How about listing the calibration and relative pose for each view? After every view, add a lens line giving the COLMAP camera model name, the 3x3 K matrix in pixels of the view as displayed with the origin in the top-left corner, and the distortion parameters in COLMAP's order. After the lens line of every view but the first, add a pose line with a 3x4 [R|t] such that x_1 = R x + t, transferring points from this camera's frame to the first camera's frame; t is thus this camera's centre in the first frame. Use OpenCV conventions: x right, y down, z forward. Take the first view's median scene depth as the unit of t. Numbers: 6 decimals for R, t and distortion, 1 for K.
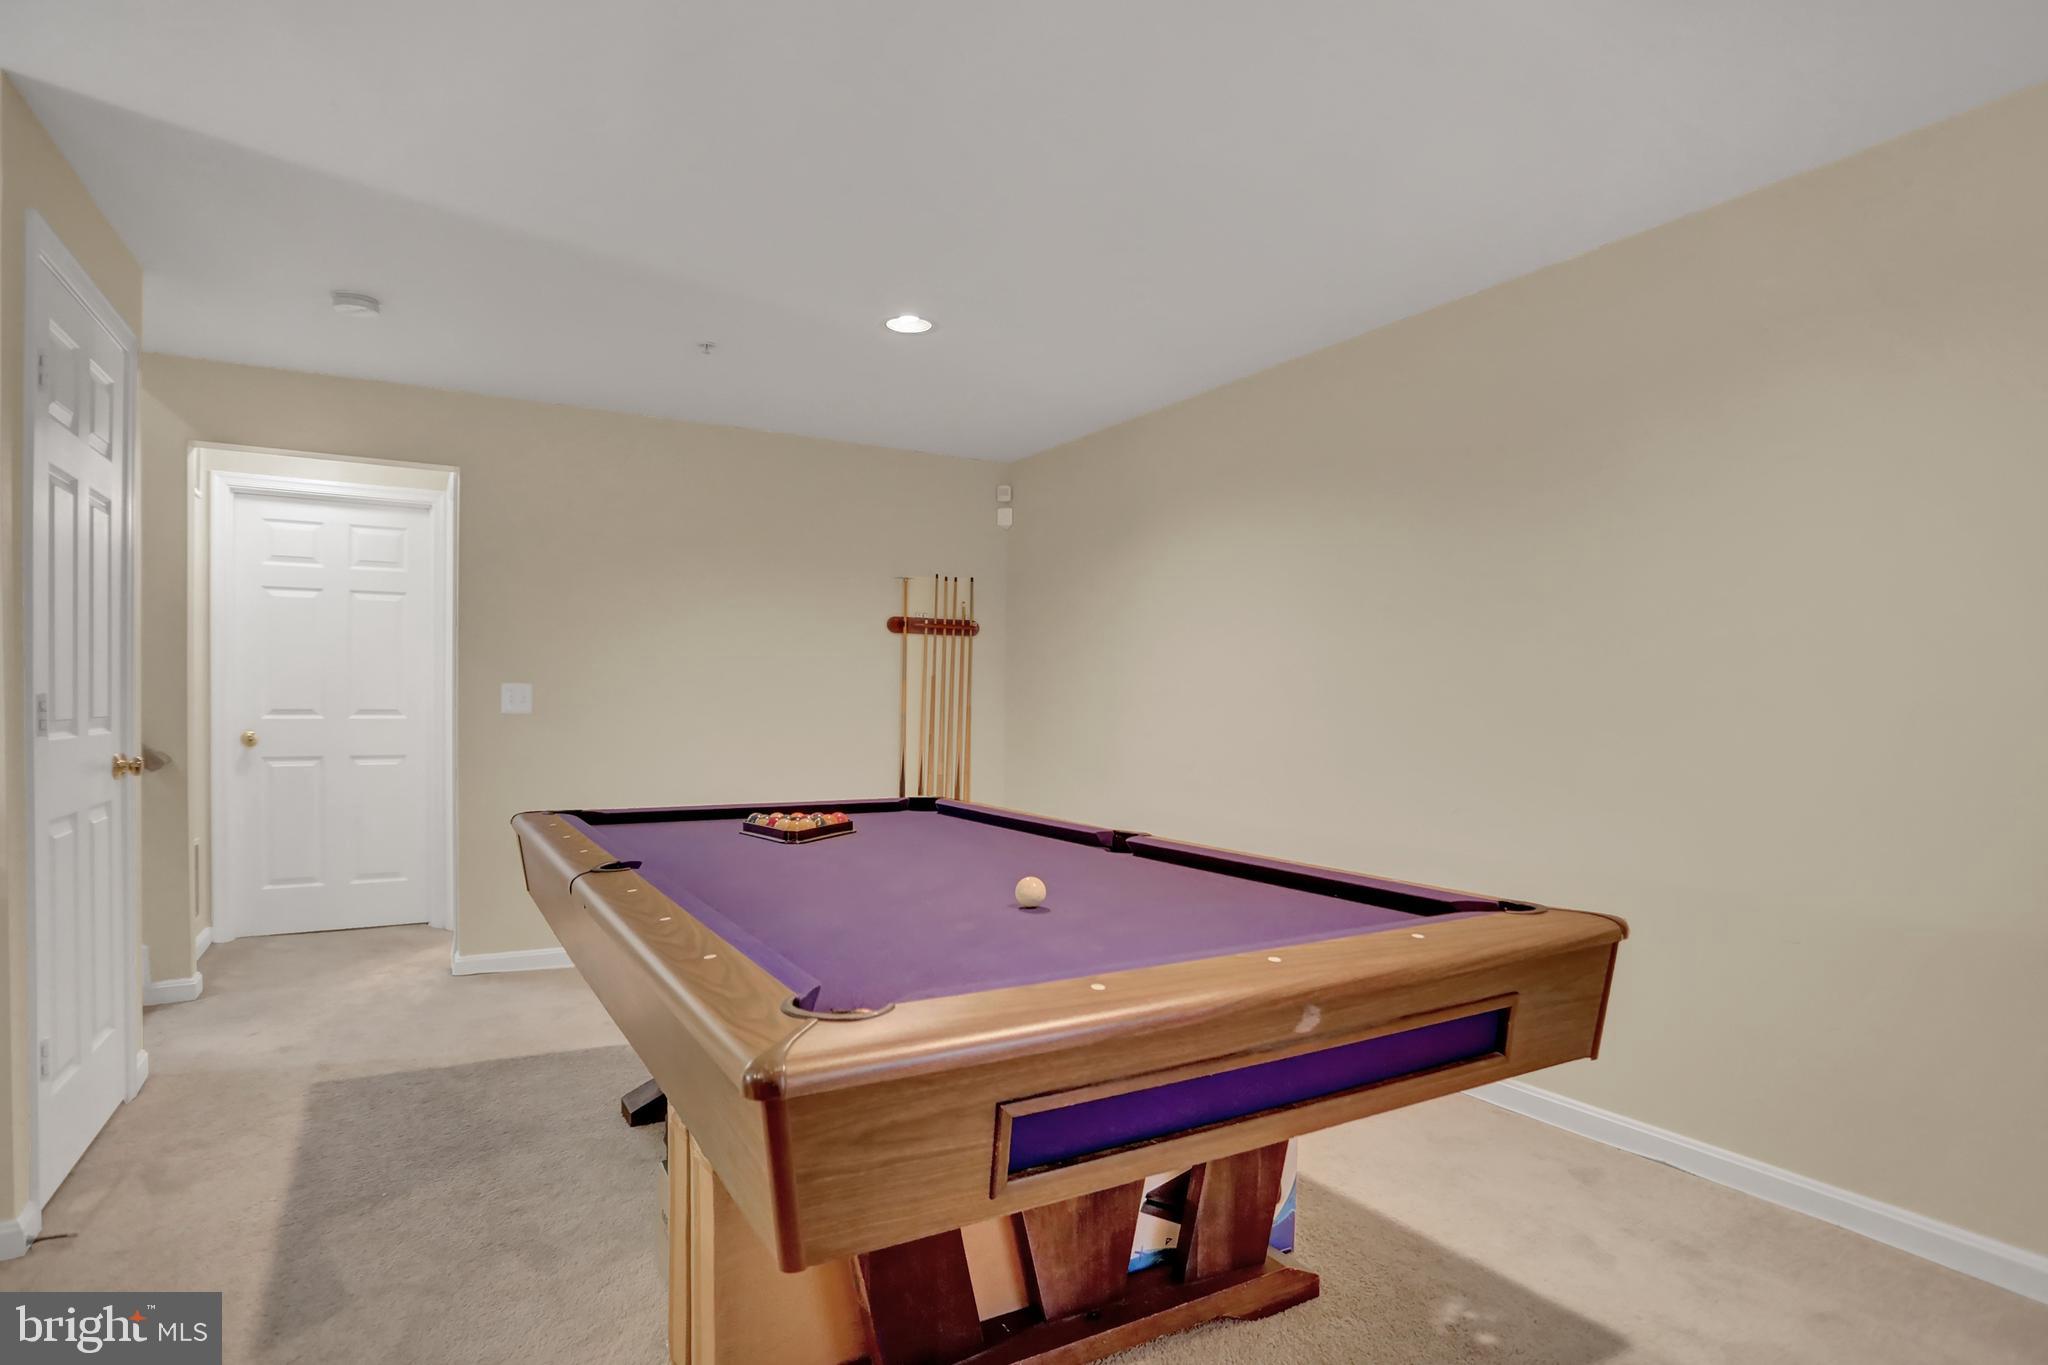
lens RADIAL K [[1079.1, 0, 1026.3], [0, 1079.1, 710.7], [0, 0, 1]] dist [-0.050145, 0.000480]
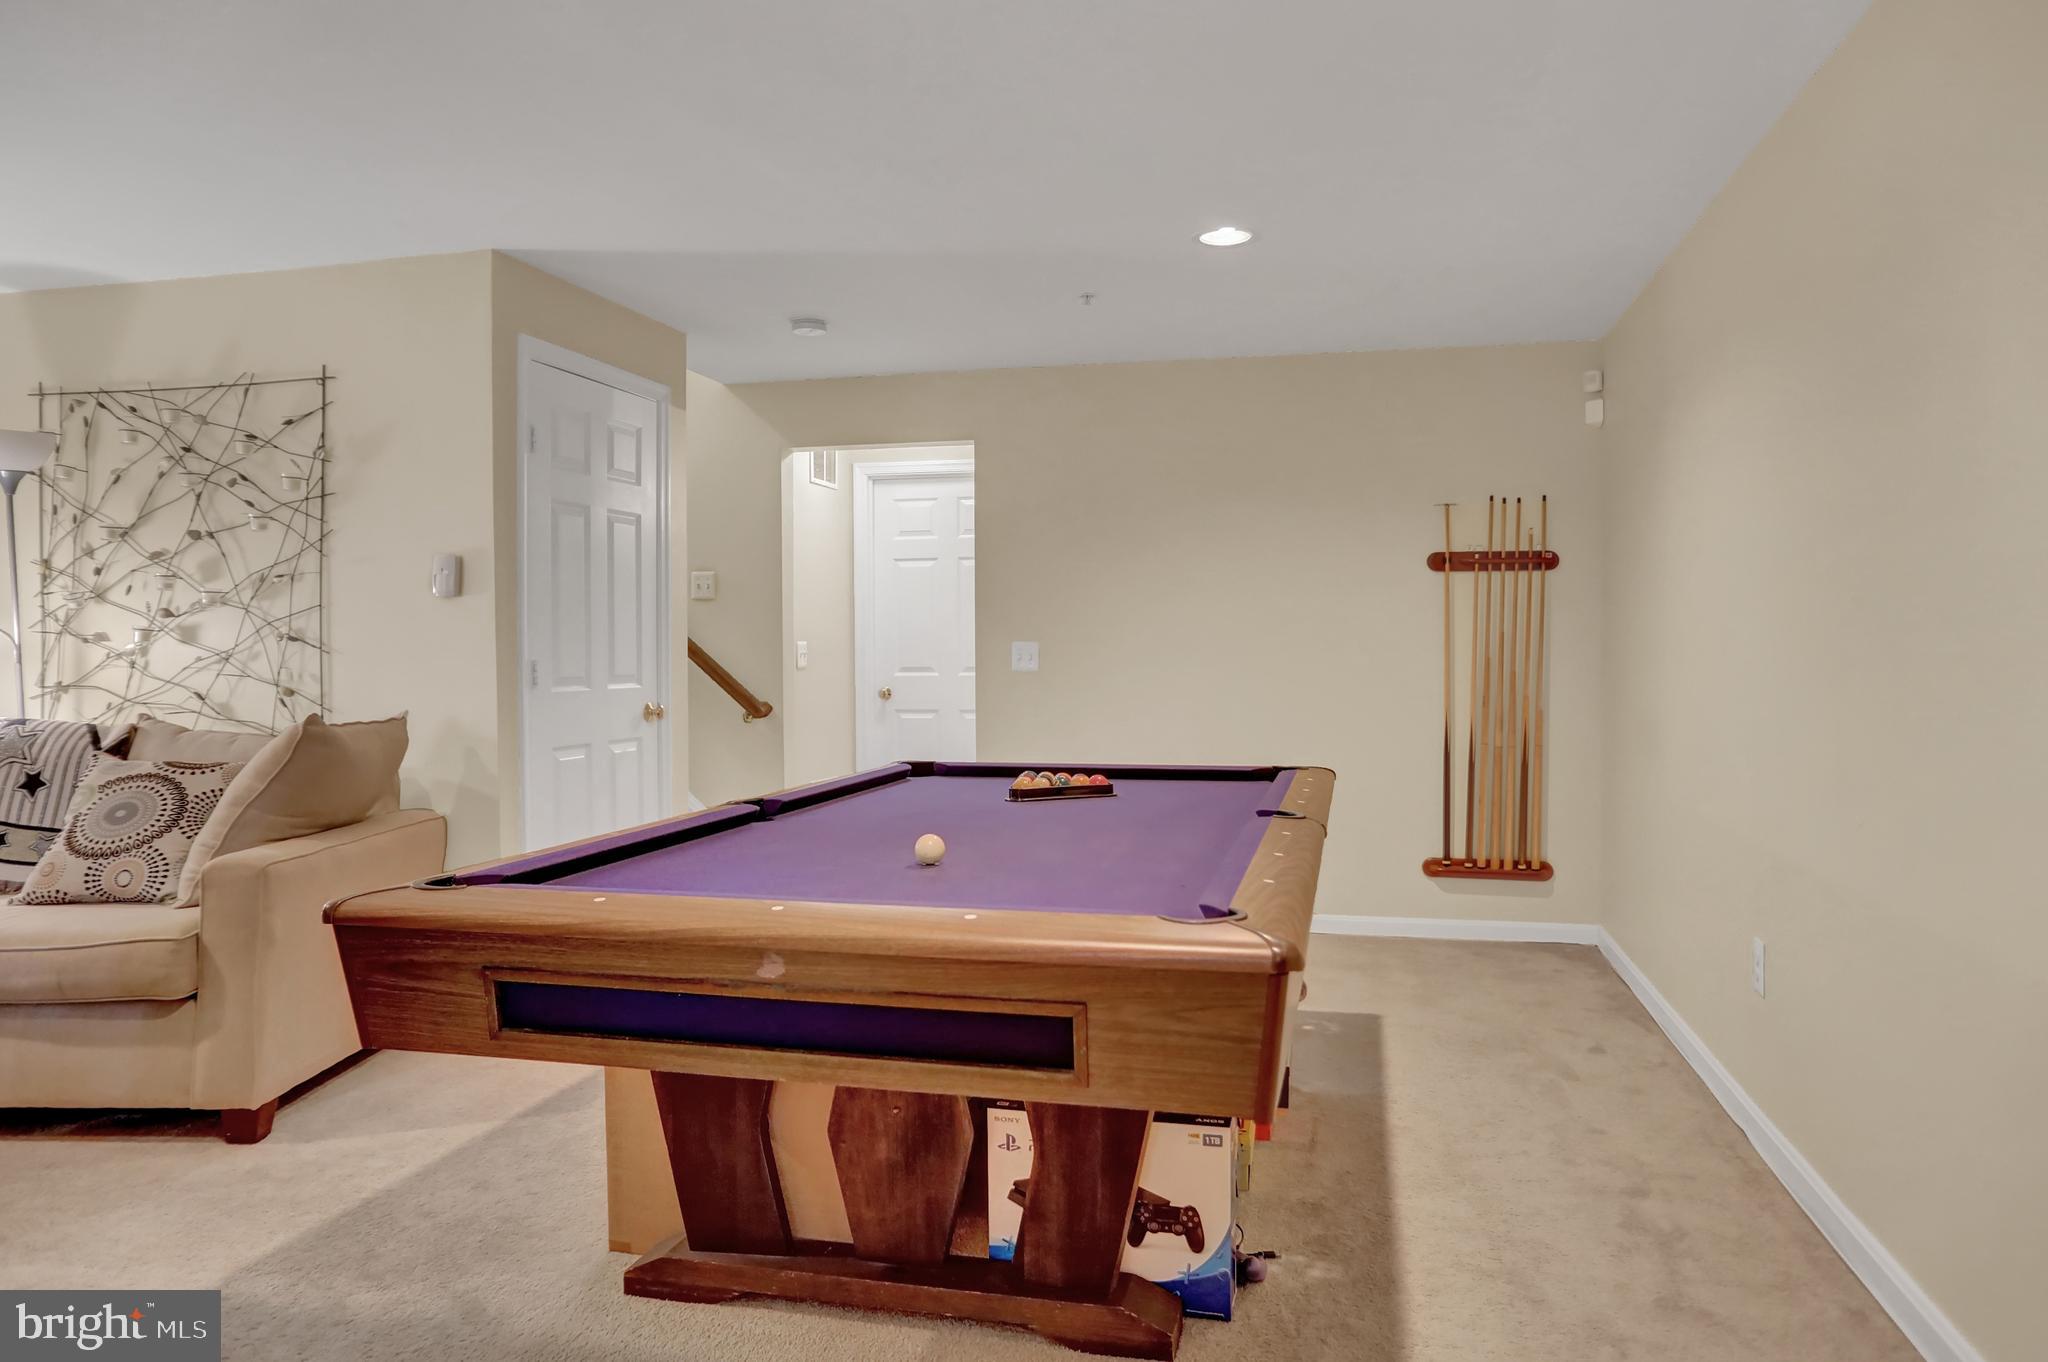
lens RADIAL K [[1310.8, 0, 1028.1], [0, 1310.8, 653.3], [0, 0, 1]] dist [-0.043216, 0.000921]
pose [[0.726870, -0.010042, -0.686702, 0.450093], [0.004077, 0.999939, -0.010307, -0.001393], [0.686763, 0.004692, 0.726866, 0.082335]]
